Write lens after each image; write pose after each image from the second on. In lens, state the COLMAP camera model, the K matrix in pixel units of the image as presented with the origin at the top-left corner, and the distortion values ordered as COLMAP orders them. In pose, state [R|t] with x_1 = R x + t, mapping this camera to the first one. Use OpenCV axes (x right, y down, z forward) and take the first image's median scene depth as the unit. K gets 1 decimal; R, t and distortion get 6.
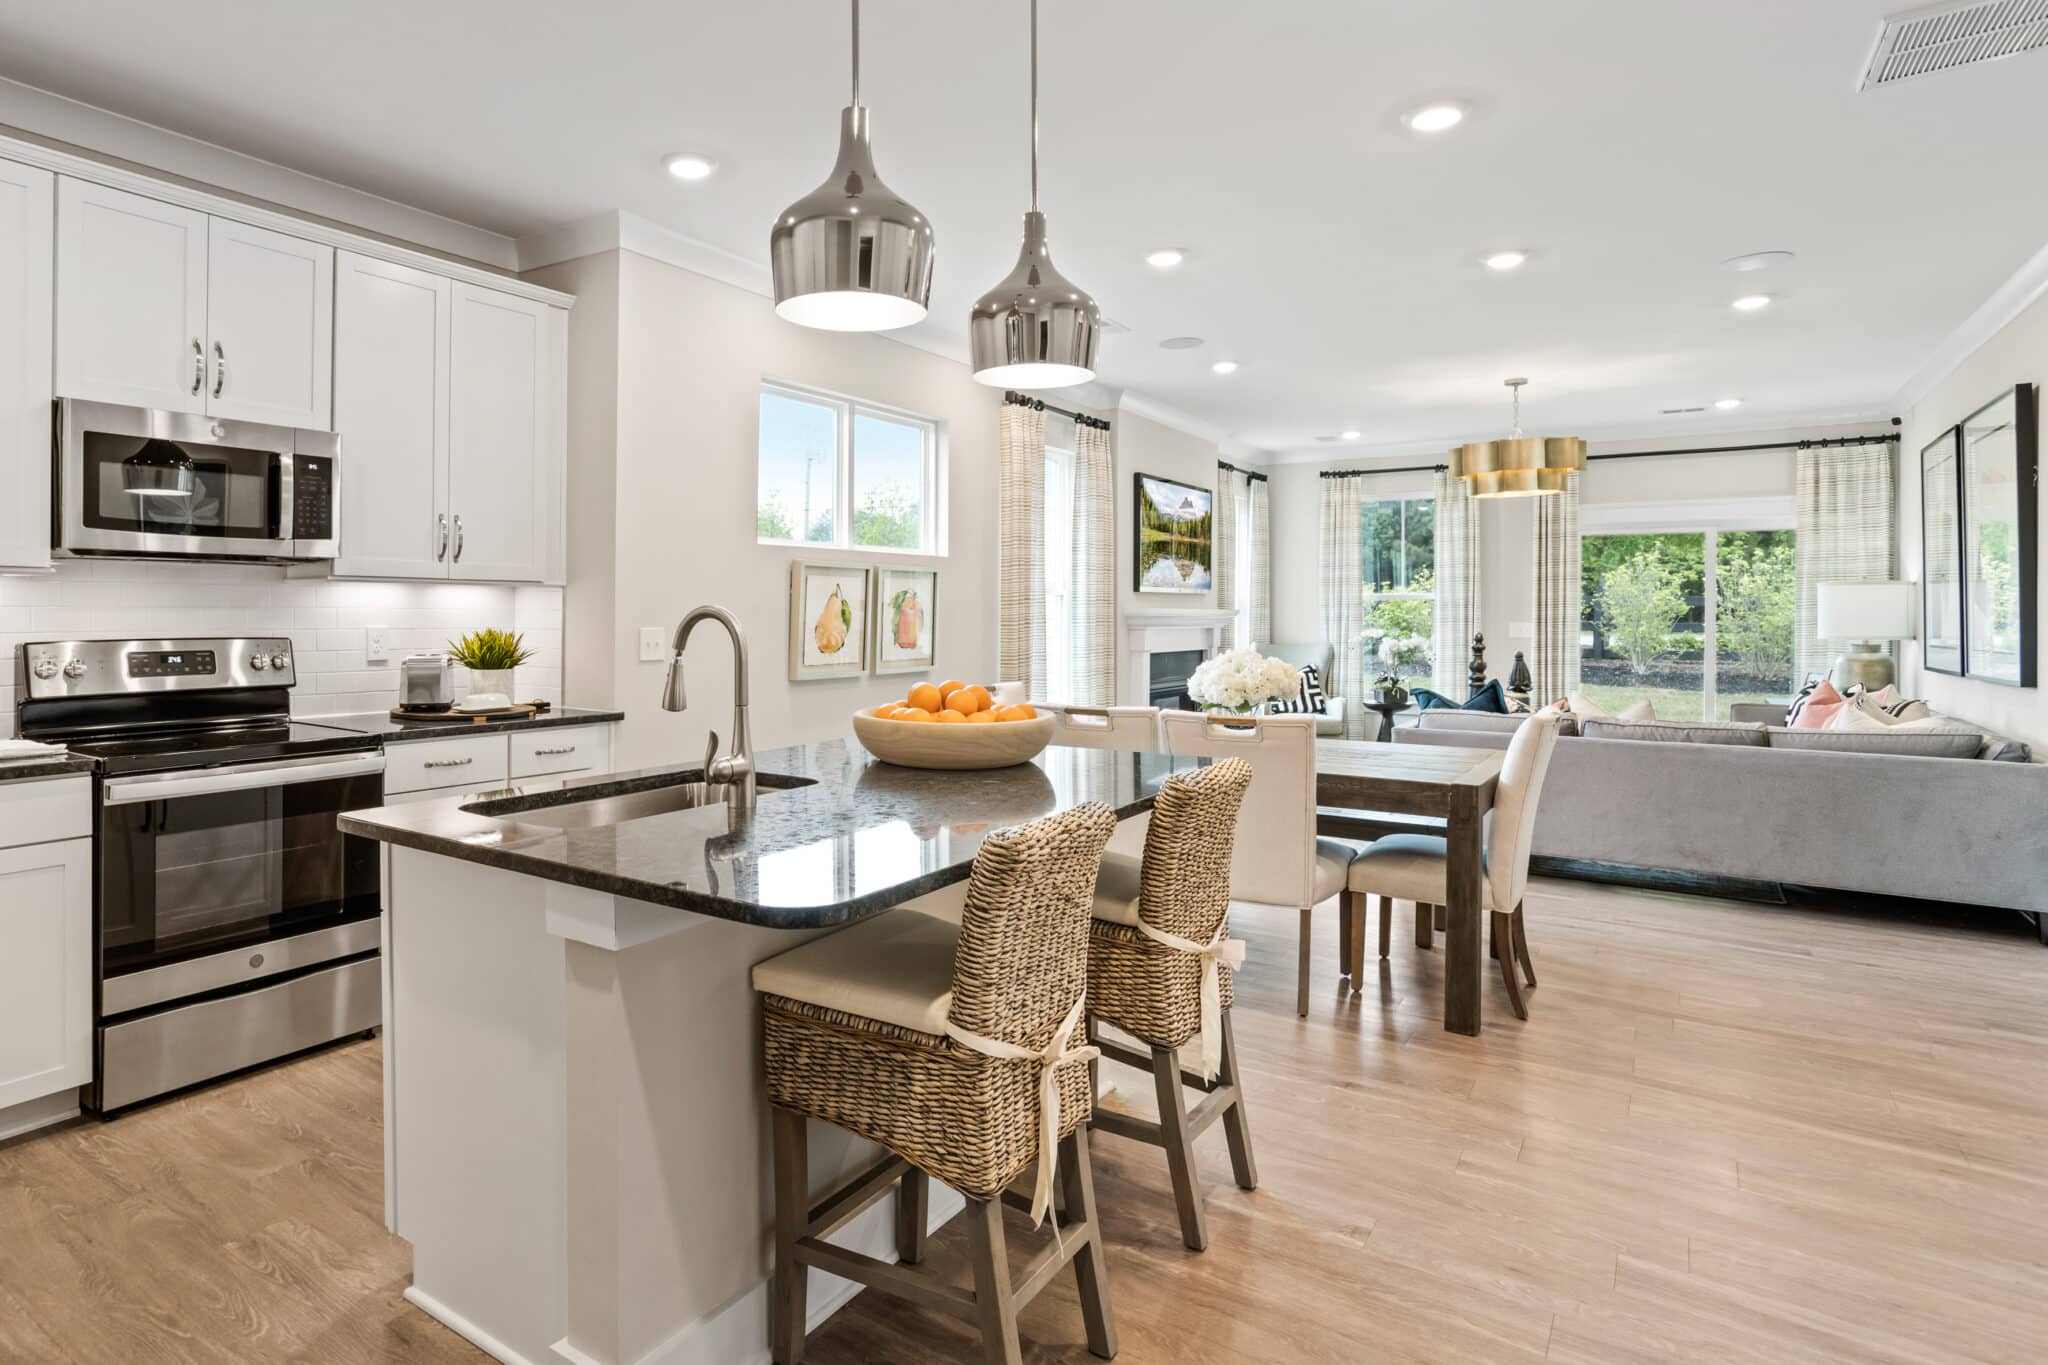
lens RADIAL K [[1099.6, 0, 966.1], [0, 1099.6, 616.1], [0, 0, 1]] dist [0.007666, 0.011090]
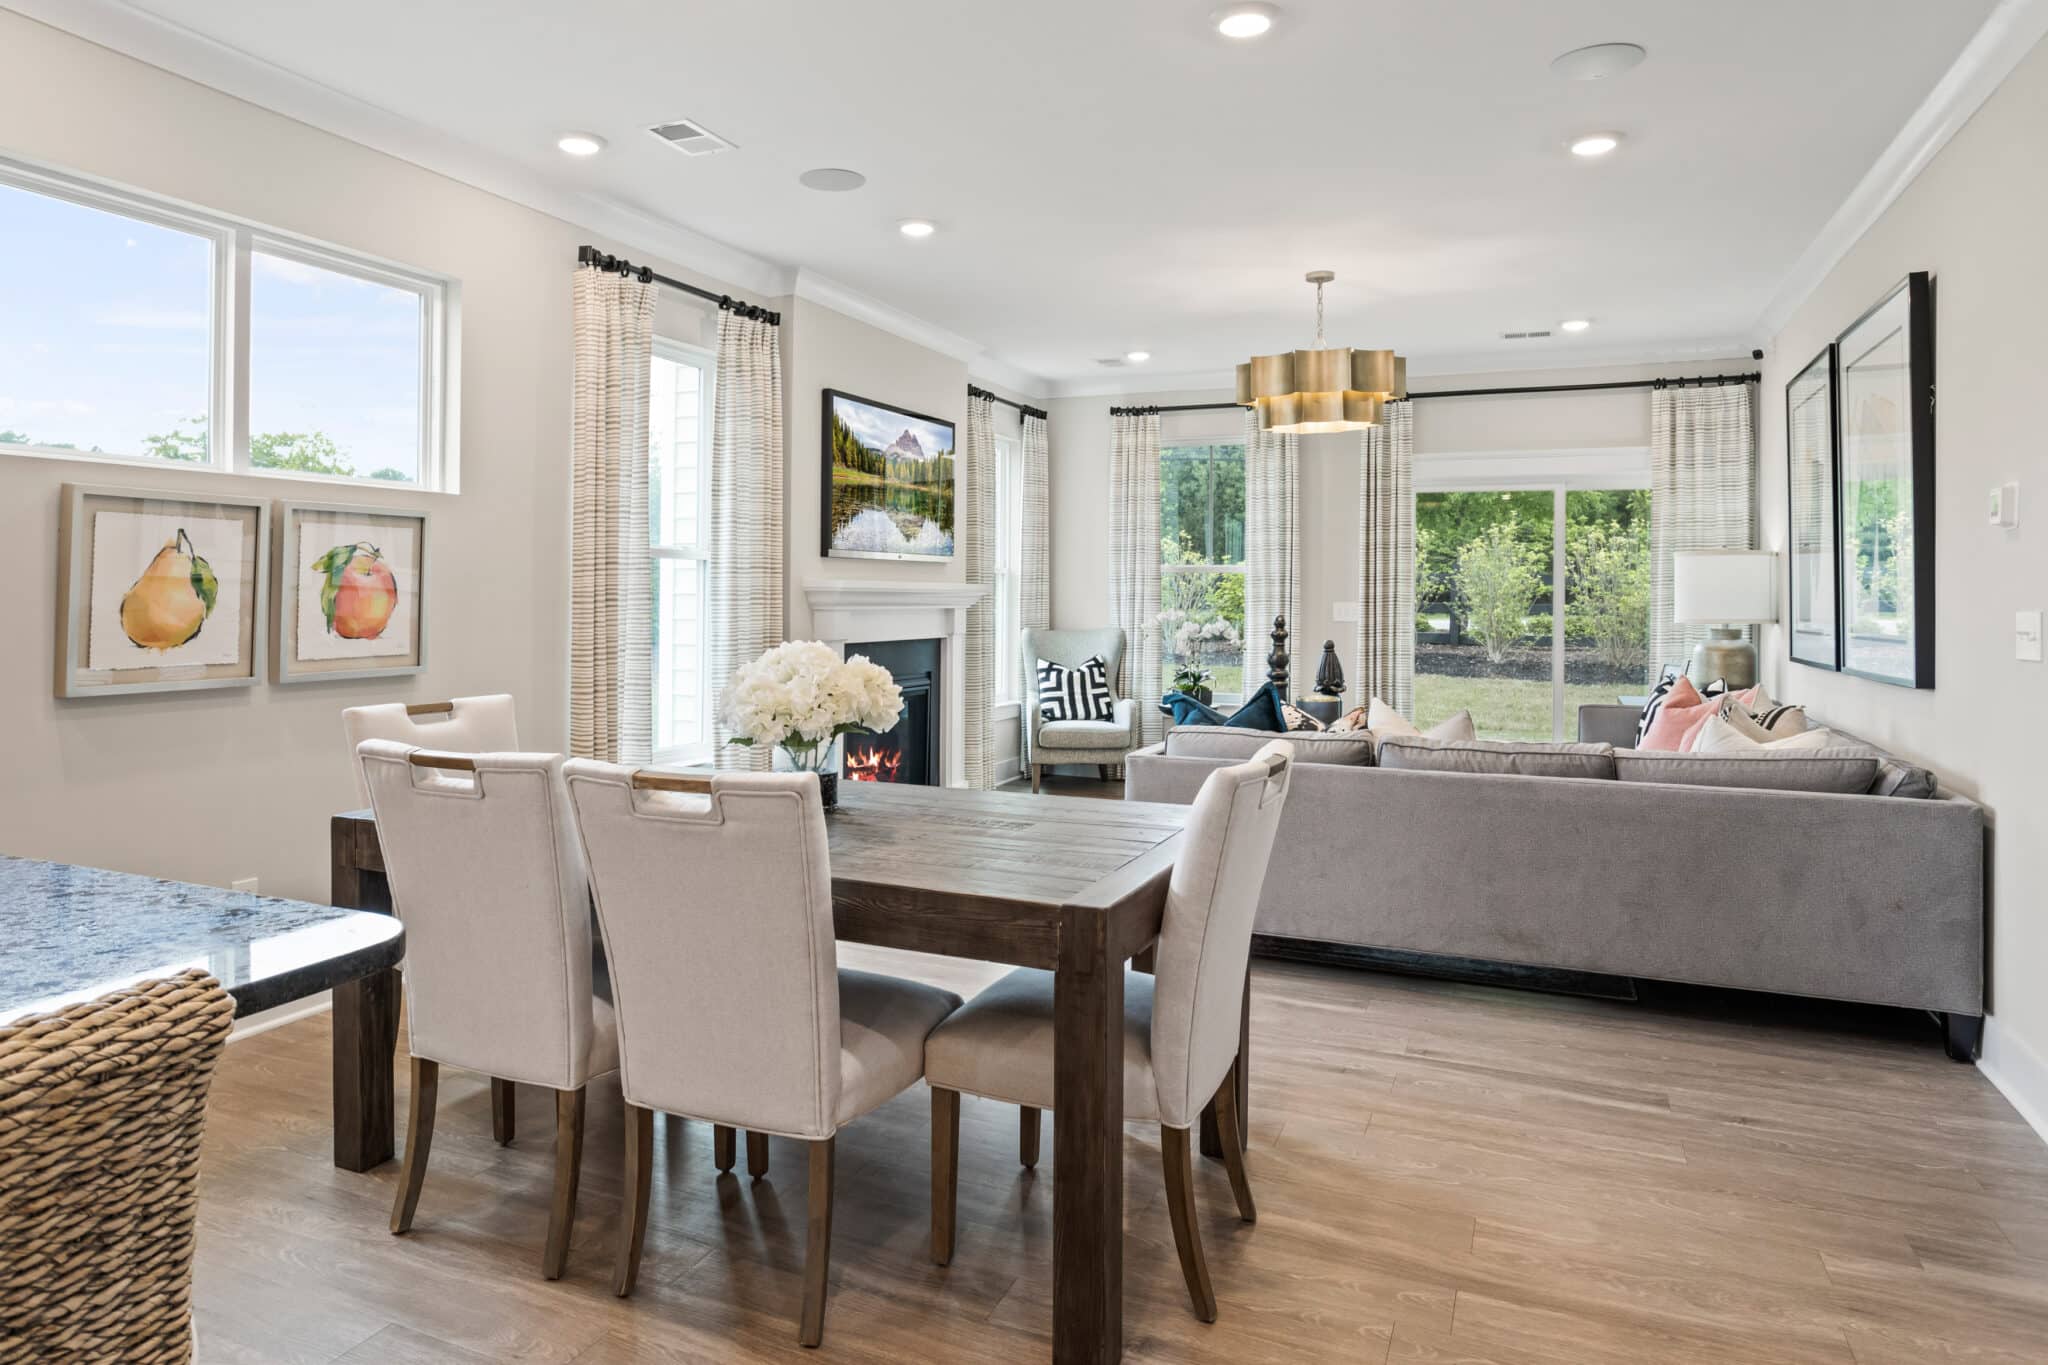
lens RADIAL K [[1249.7, 0, 1019.8], [0, 1249.7, 585.5], [0, 0, 1]] dist [-0.023377, 0.009711]
pose [[0.985237, 0.004975, 0.171121, 0.160859], [-0.003449, 0.999952, -0.009218, 0.003868], [-0.171158, 0.008492, 0.985207, 0.213596]]
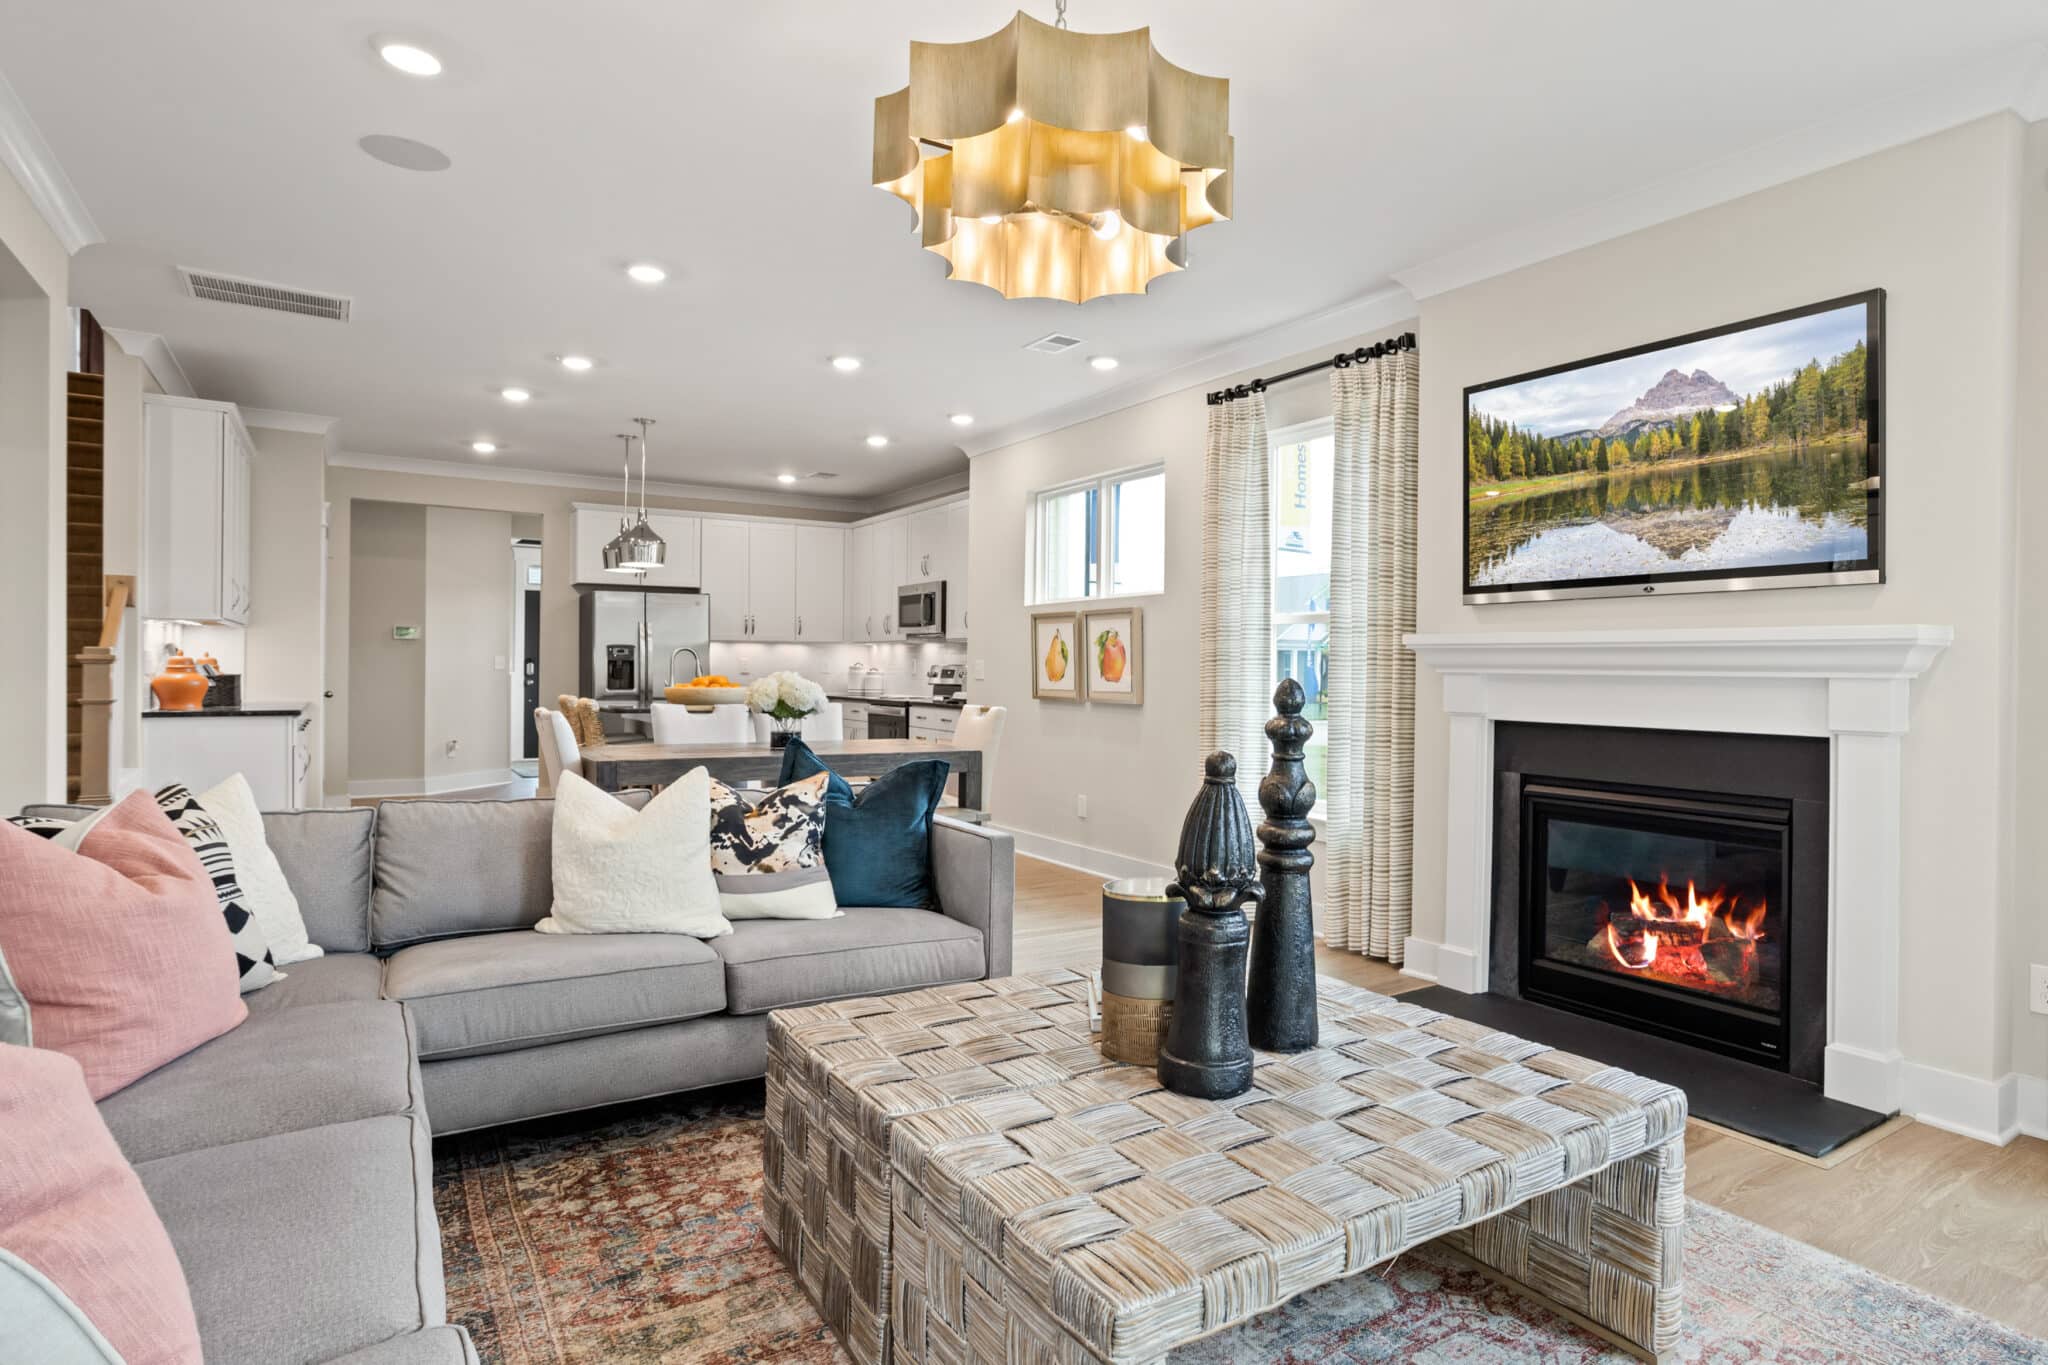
lens RADIAL K [[1099.6, 0, 1035.5], [0, 1099.6, 668.1], [0, 0, 1]] dist [0.007666, 0.011090]
pose [[-0.407747, -0.007355, -0.913065, 0.845544], [-0.015229, 0.999883, -0.001254, 0.015394], [0.912968, 0.013393, -0.407811, 1.166513]]
